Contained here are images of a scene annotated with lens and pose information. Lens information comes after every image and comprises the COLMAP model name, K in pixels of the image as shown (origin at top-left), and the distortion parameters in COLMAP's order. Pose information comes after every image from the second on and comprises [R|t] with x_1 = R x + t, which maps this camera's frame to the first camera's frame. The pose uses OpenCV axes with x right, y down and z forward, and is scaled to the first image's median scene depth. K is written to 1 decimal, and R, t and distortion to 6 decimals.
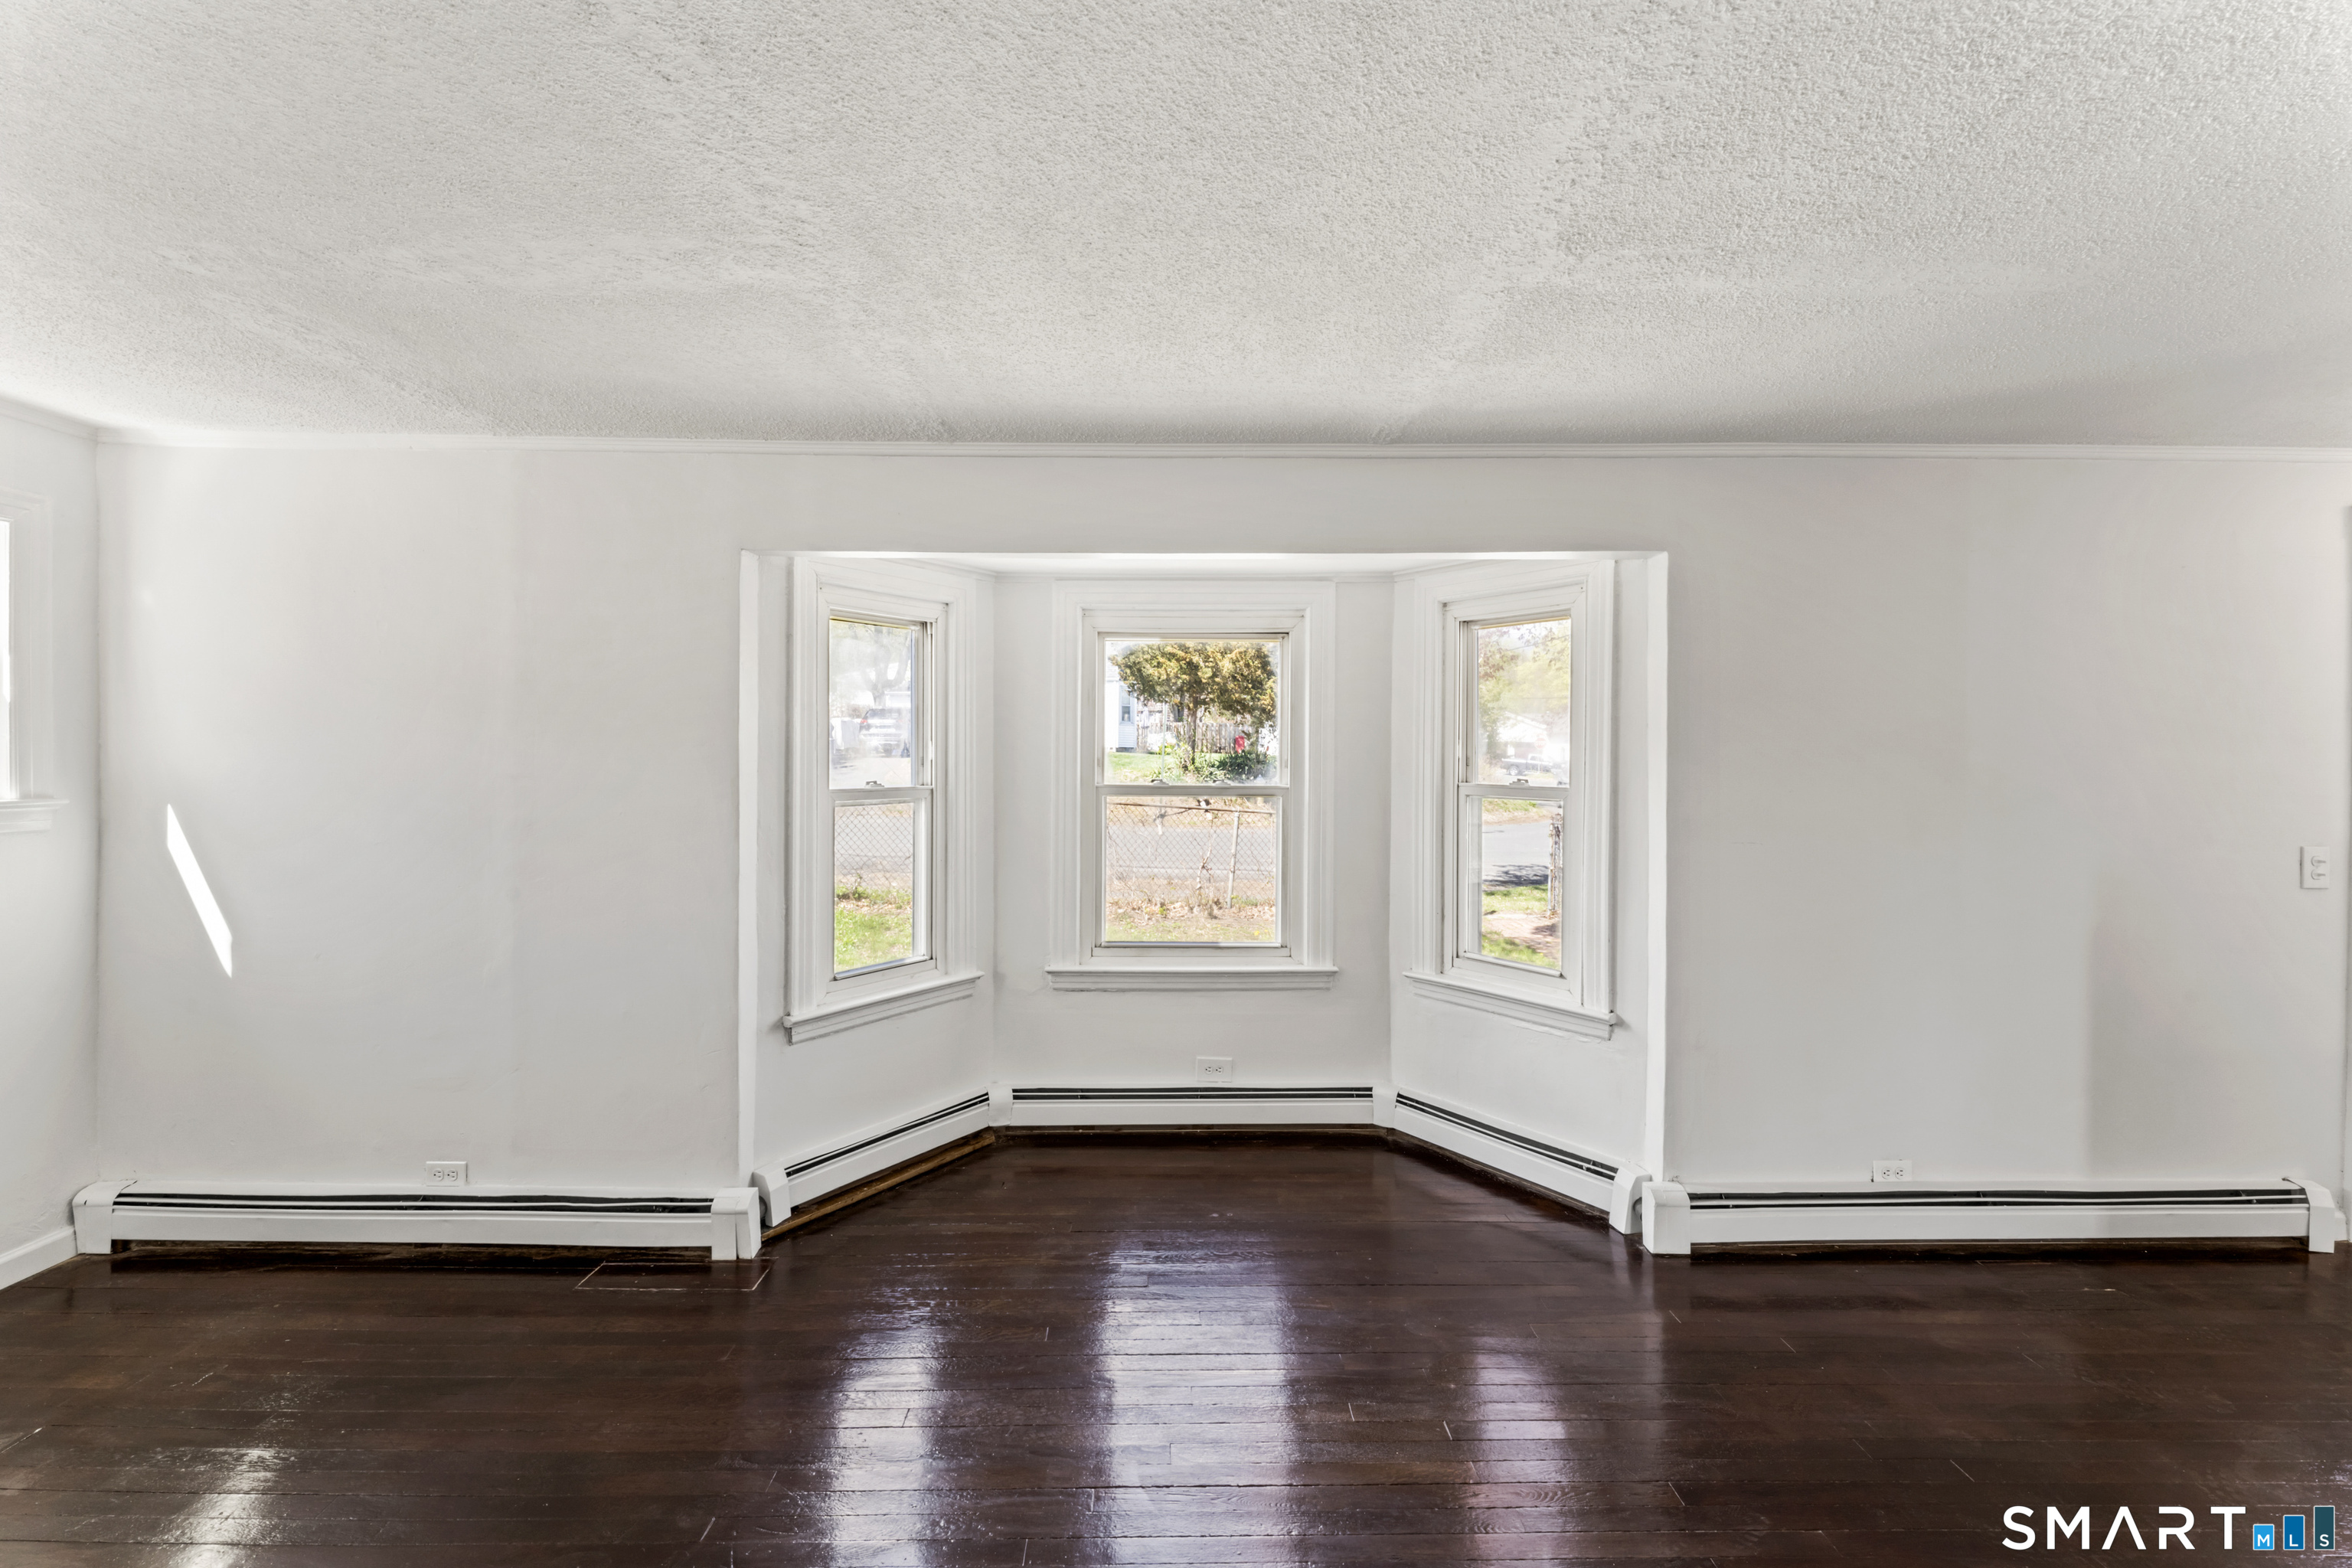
lens RADIAL K [[964.2, 0, 1174.8], [0, 964.2, 754.8], [0, 0, 1]] dist [-0.004805, 0.001221]
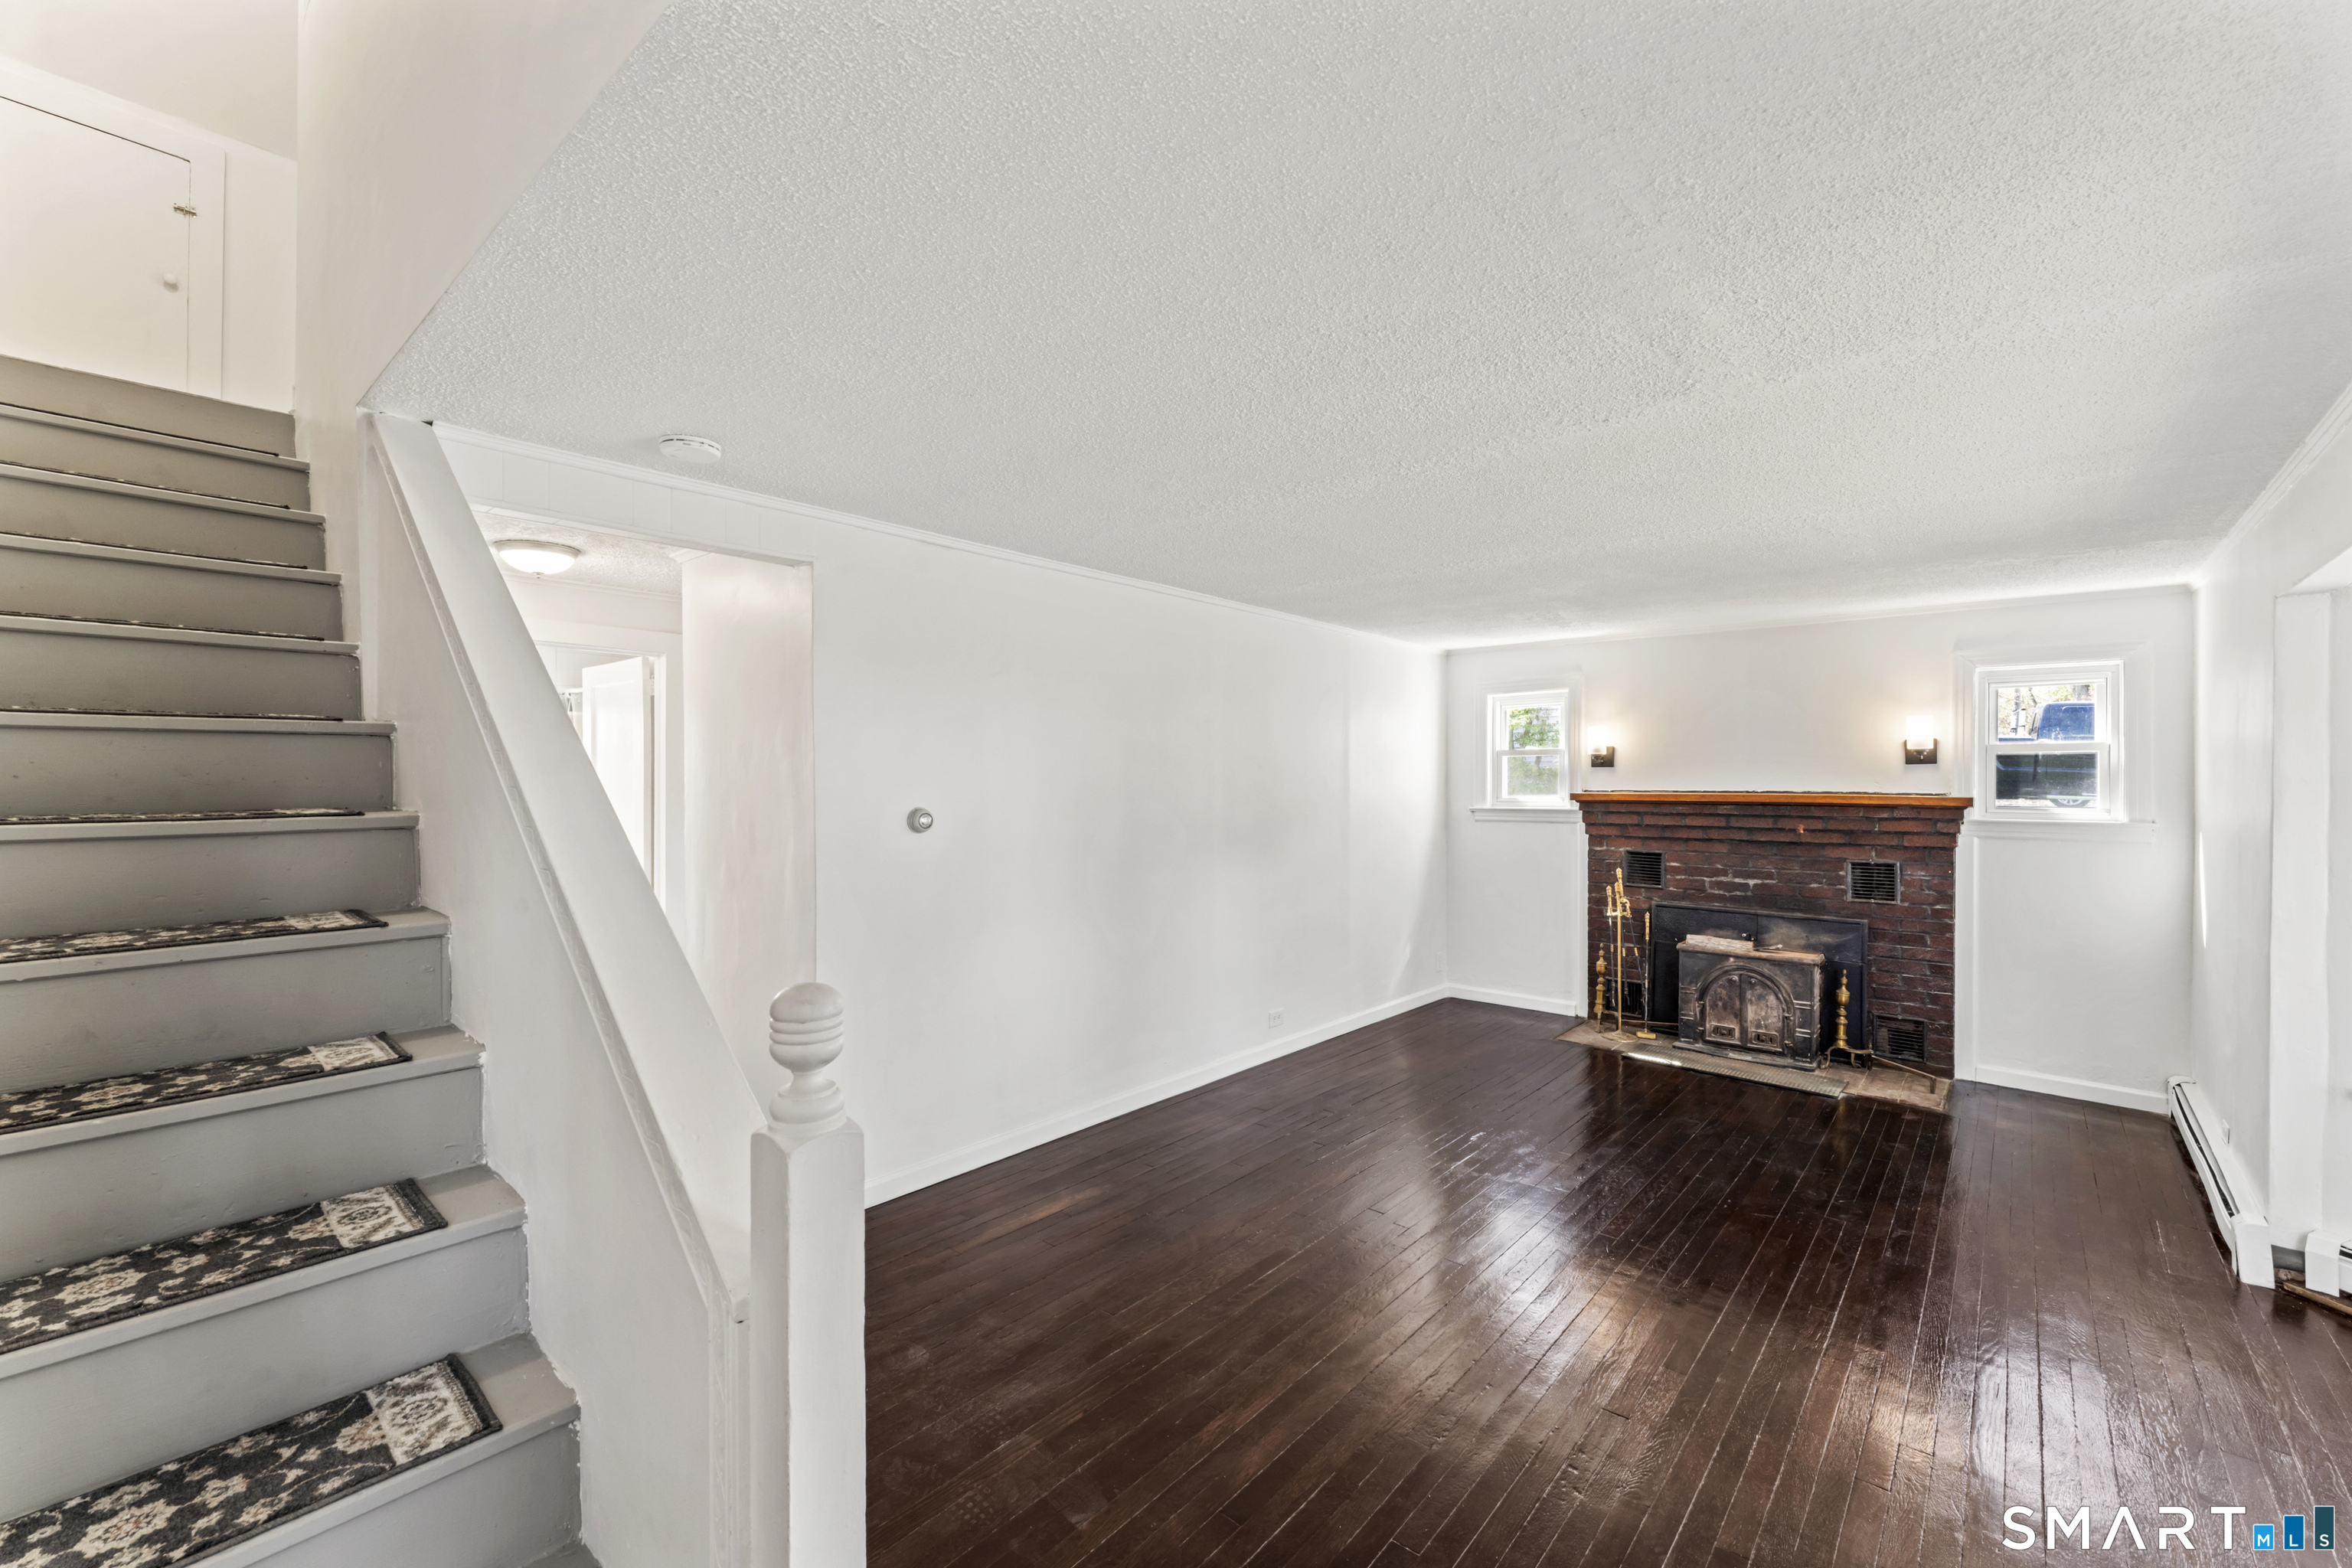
lens RADIAL K [[964.2, 0, 1176.1], [0, 964.2, 785.4], [0, 0, 1]] dist [-0.004805, 0.001221]
pose [[-0.665678, -0.001815, -0.746237, 1.028982], [-0.011133, 0.999910, 0.007499, -0.011082], [0.746156, 0.013300, -0.665638, 0.758476]]
